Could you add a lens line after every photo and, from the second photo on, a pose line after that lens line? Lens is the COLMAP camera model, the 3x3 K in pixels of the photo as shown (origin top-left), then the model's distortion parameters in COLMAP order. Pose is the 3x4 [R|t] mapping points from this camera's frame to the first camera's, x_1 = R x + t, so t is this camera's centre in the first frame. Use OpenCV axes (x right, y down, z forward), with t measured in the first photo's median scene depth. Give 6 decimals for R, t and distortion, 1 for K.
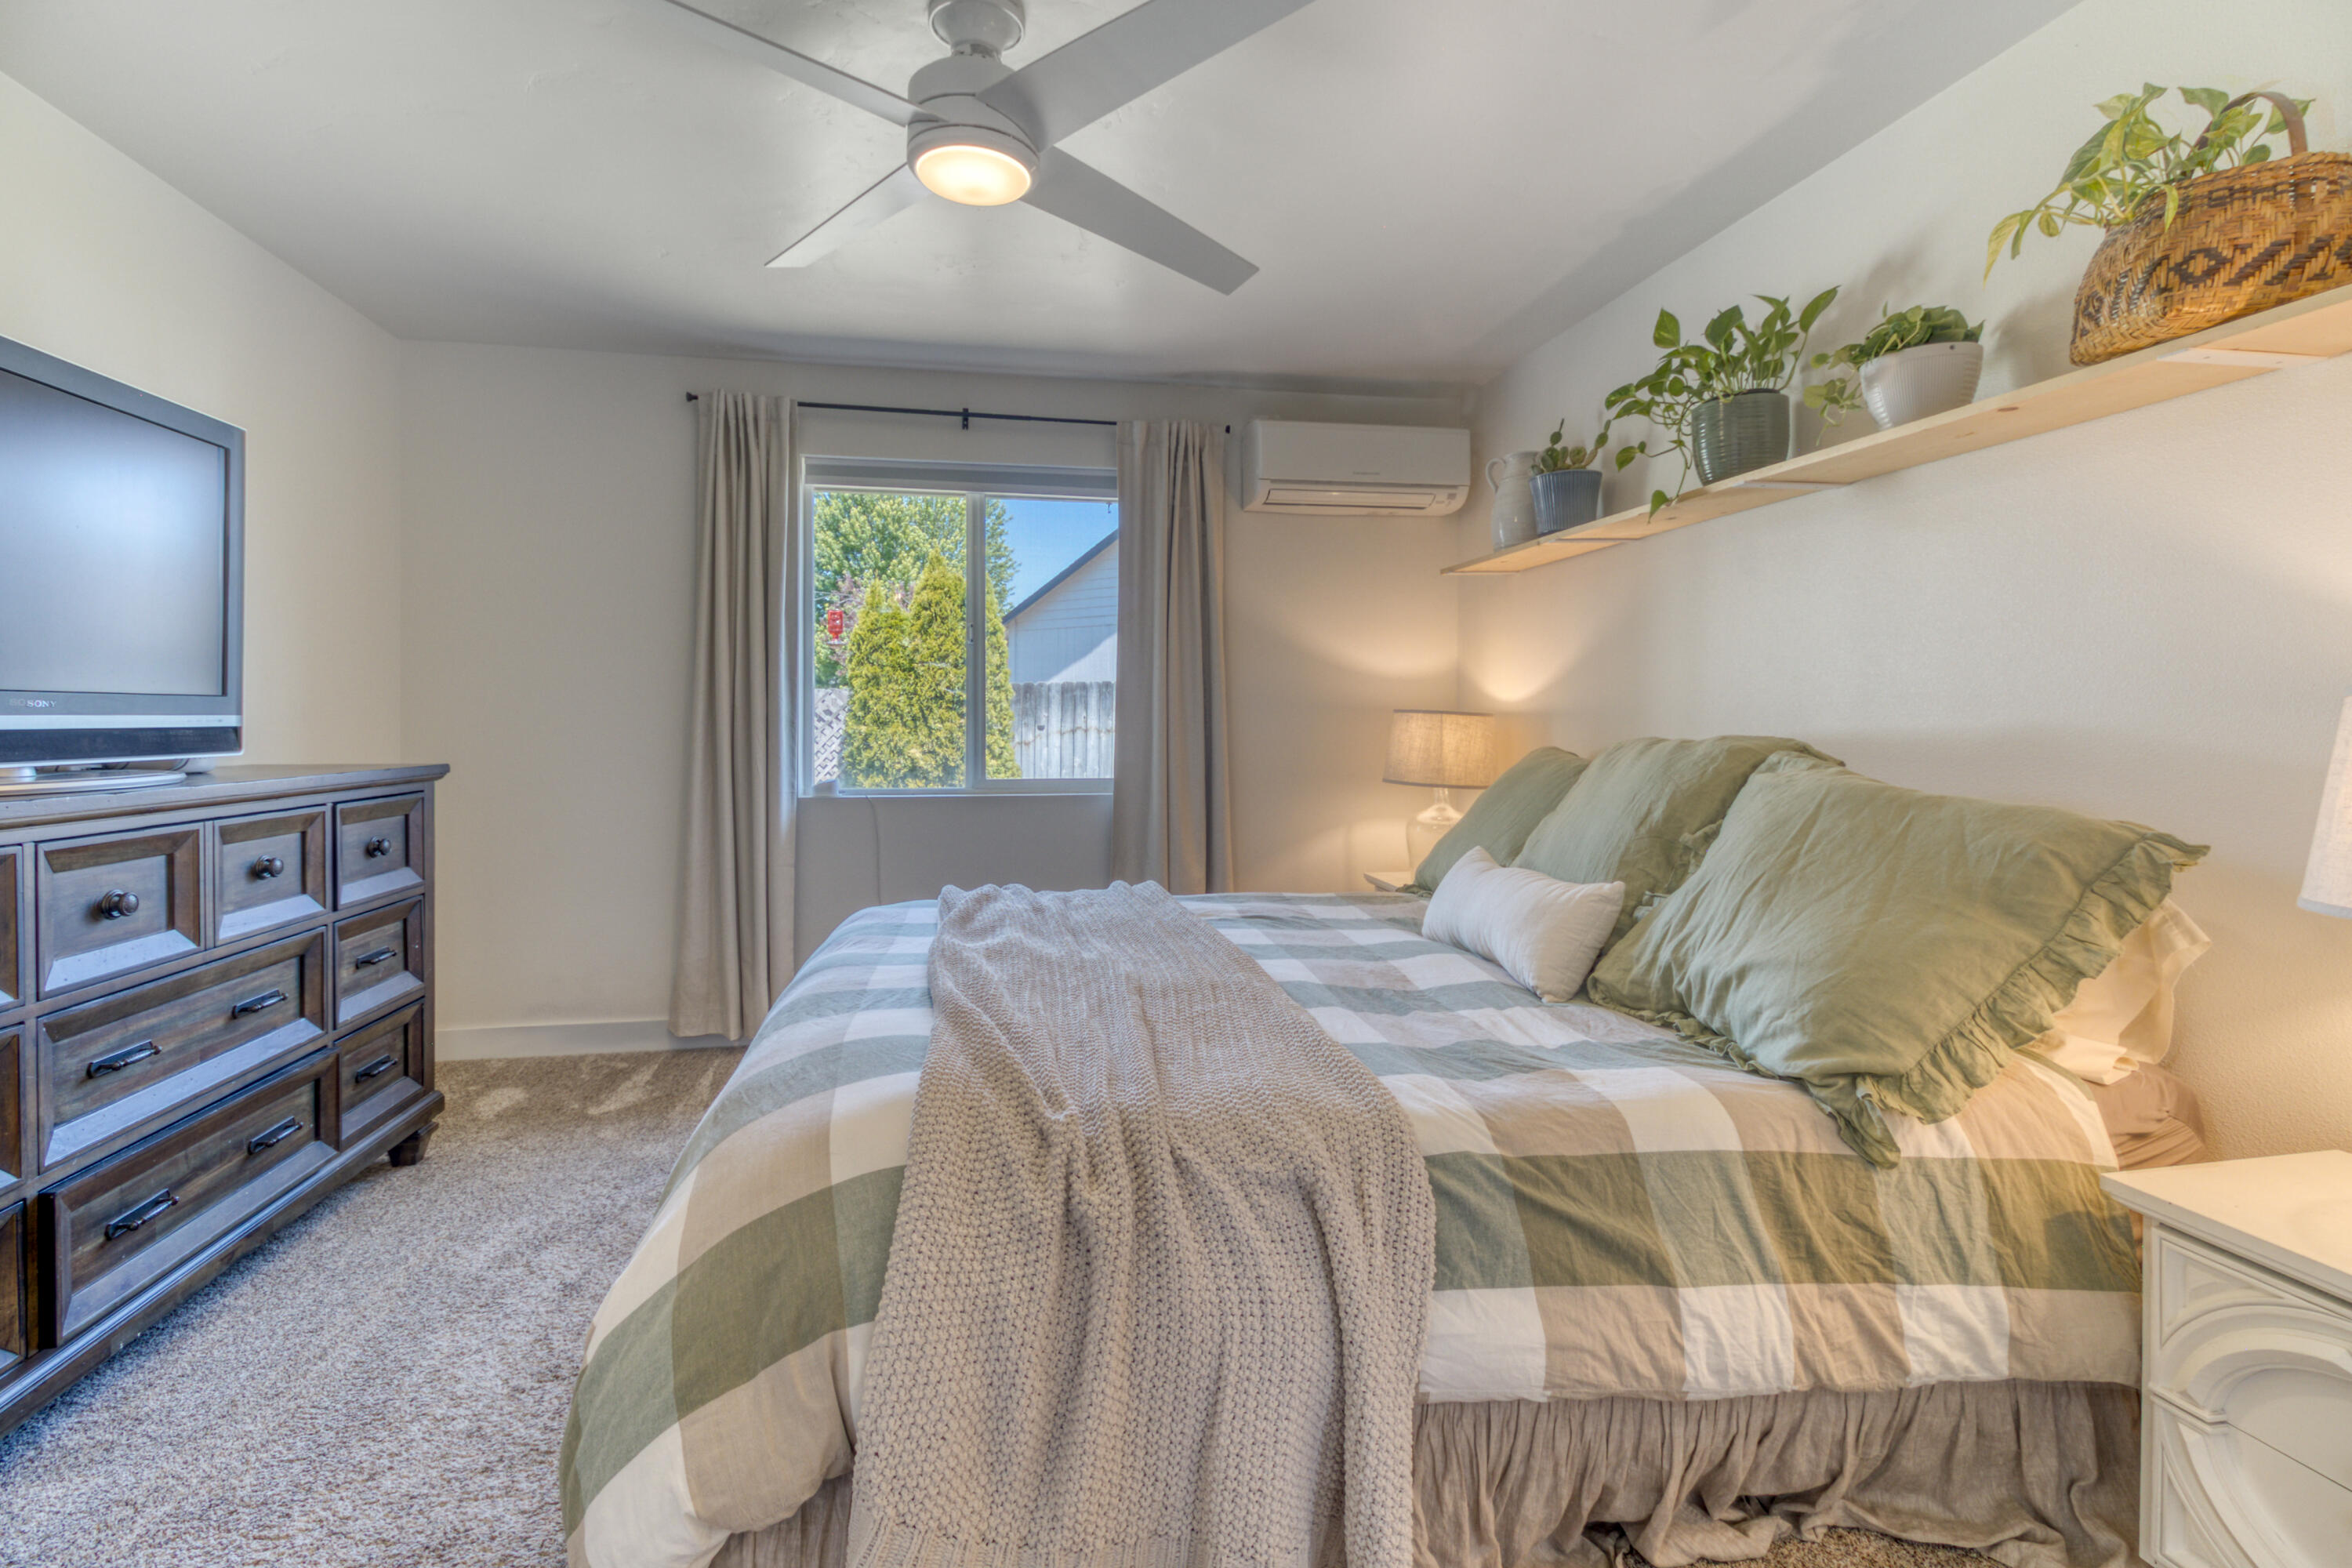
lens RADIAL K [[1077.6, 0, 1169.8], [0, 1077.6, 718.1], [0, 0, 1]] dist [0.005767, -0.005926]
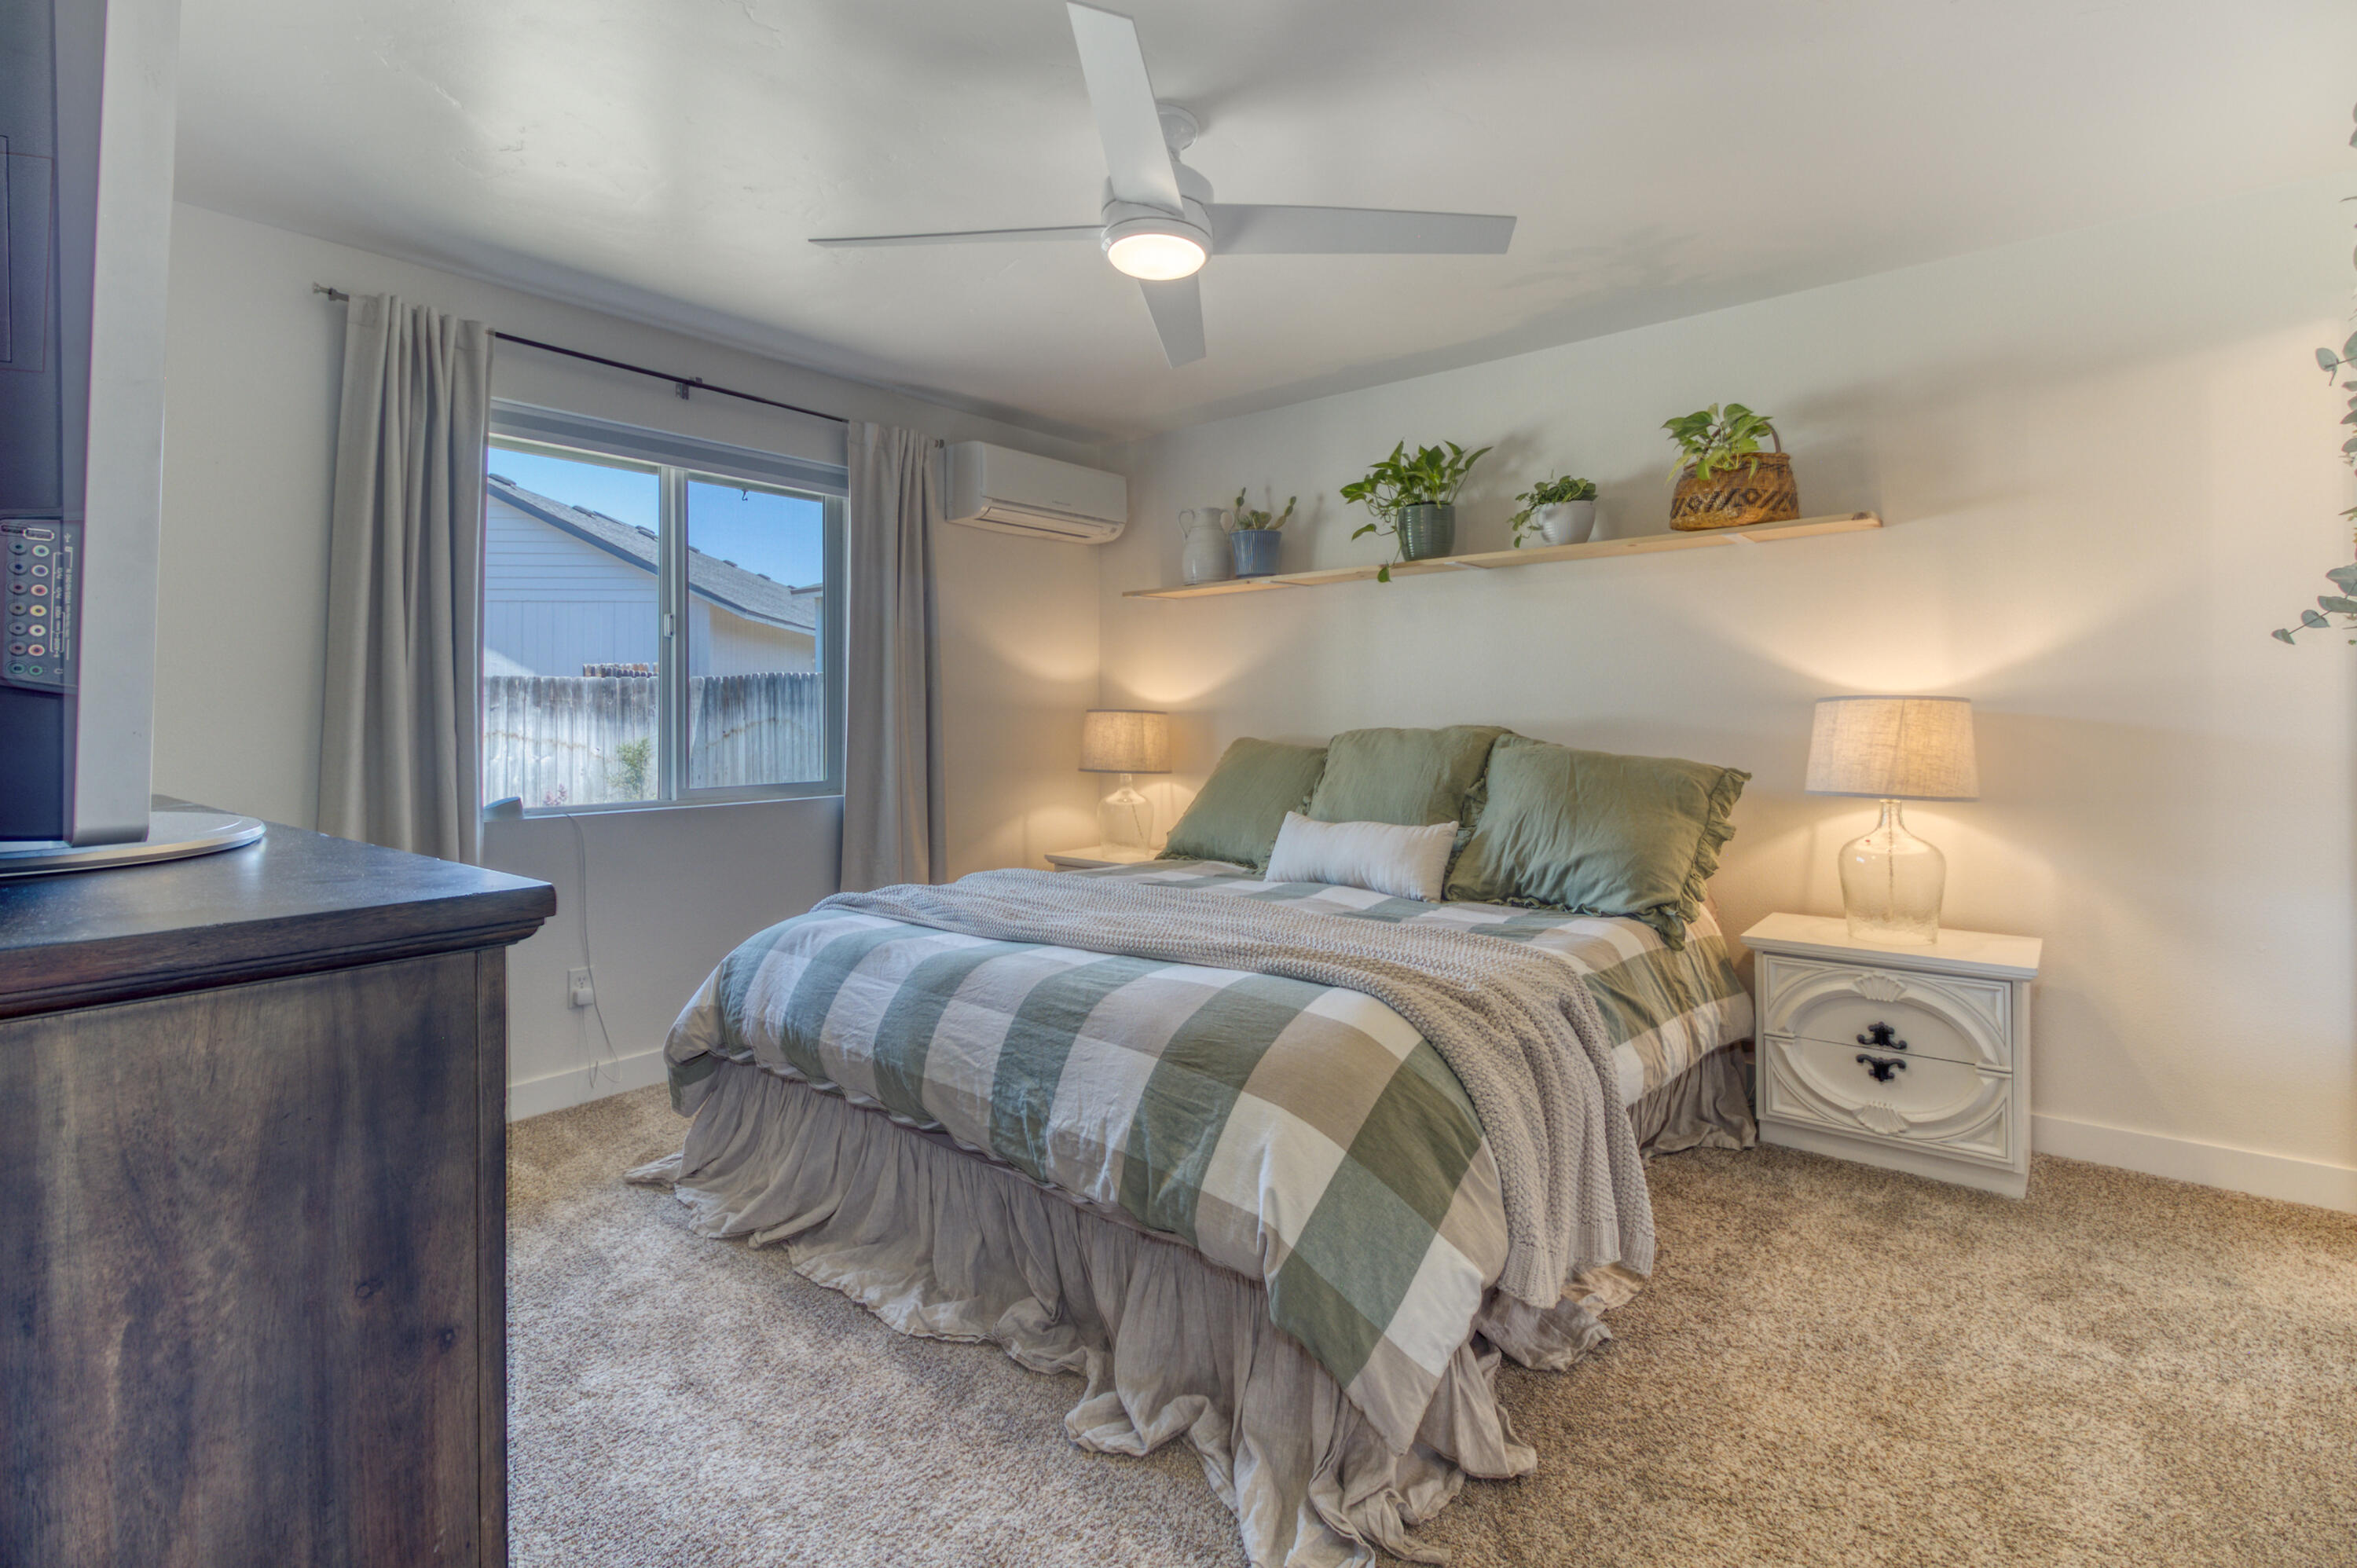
lens RADIAL K [[1079.8, 0, 1190.4], [0, 1079.8, 700.1], [0, 0, 1]] dist [0.005767, -0.005926]
pose [[0.756581, 0.002379, 0.653896, -0.862225], [0.007875, 0.999888, -0.012749, -0.002874], [-0.653853, 0.014795, 0.756477, 0.085699]]
